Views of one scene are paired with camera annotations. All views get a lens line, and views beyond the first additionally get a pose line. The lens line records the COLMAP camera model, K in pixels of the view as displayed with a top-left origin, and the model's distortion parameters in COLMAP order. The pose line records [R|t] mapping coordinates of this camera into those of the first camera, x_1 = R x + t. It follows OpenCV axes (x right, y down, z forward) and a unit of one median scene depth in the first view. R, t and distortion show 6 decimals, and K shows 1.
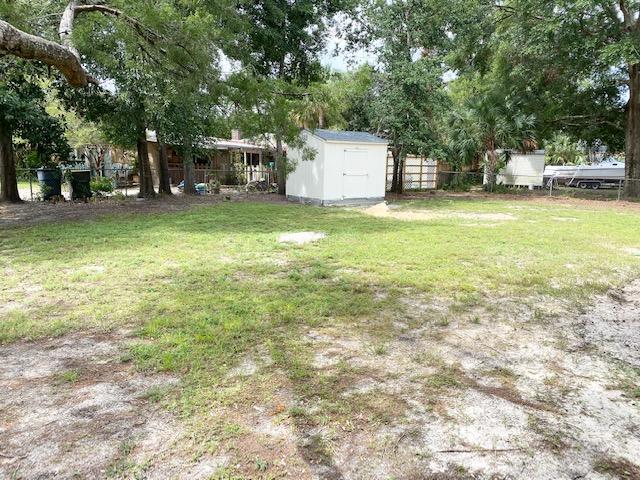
lens RADIAL K [[493.6, 0, 319.5], [0, 493.6, 241.1], [0, 0, 1]] dist [0.038683, -0.039815]
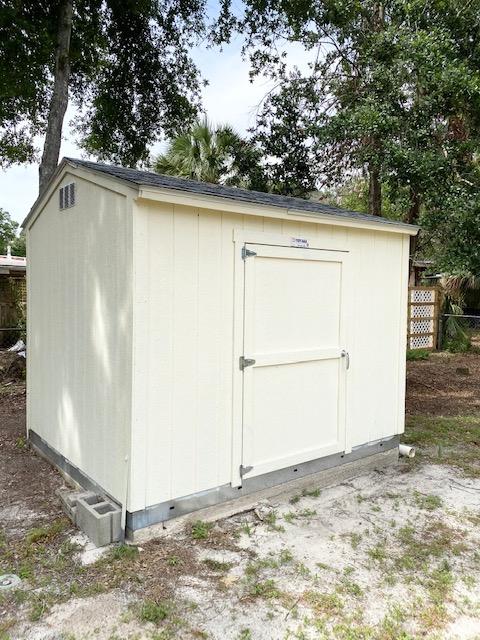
lens RADIAL K [[493.6, 0, 240.0], [0, 493.6, 319.2], [0, 0, 1]] dist [0.038683, -0.039815]
pose [[0.999613, -0.010881, 0.025603, 0.033401], [0.013628, 0.993870, -0.109710, -0.102435], [-0.024252, 0.110017, 0.993634, 0.618427]]
